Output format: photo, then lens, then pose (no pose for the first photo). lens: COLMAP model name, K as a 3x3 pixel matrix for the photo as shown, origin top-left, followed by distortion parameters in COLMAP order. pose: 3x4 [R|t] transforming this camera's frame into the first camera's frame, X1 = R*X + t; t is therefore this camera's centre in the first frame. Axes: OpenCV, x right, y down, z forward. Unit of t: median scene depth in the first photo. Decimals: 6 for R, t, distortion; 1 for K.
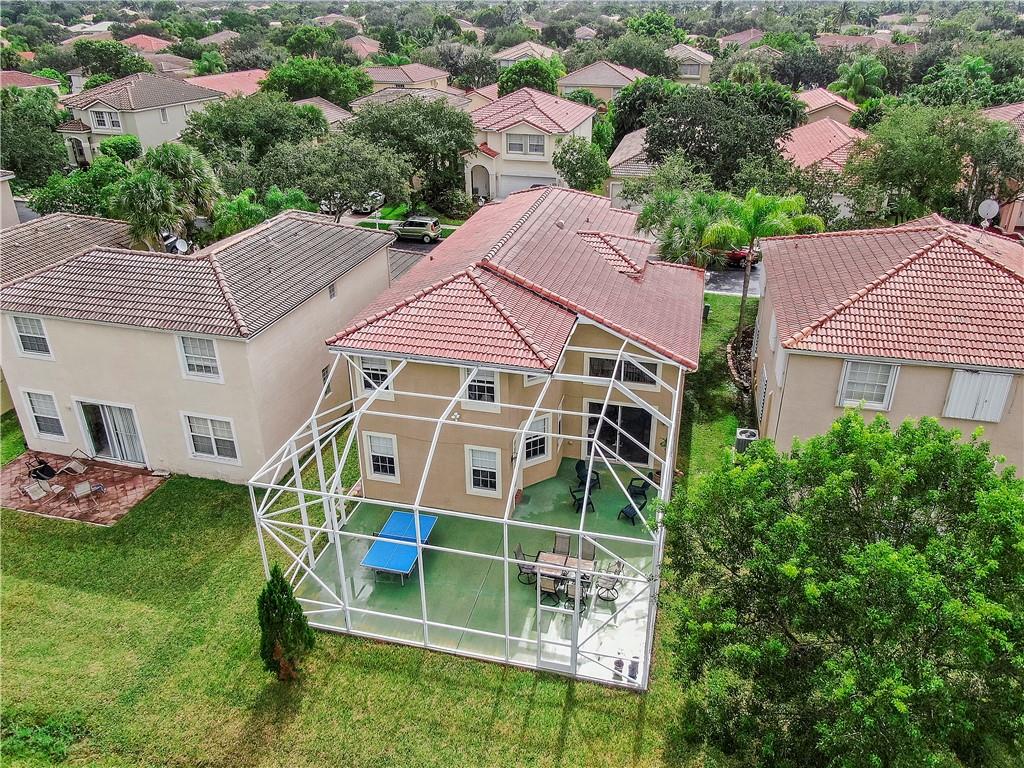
lens RADIAL K [[788.1, 0, 516.5], [0, 788.1, 379.8], [0, 0, 1]] dist [0.000347, 0.009878]
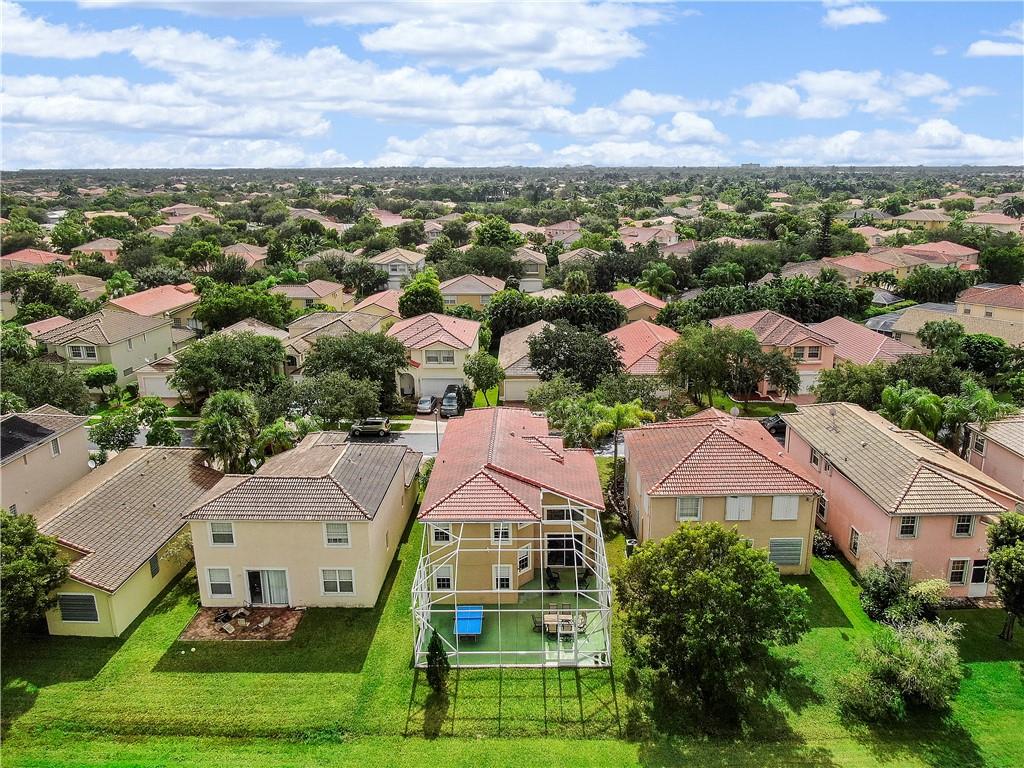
lens RADIAL K [[788.1, 0, 513.9], [0, 788.1, 388.8], [0, 0, 1]] dist [0.000347, 0.009878]
pose [[0.976426, -0.079312, 0.200755, -0.322166], [0.111789, 0.981412, -0.155991, -0.026680], [-0.184651, 0.174756, 0.967142, -0.796150]]
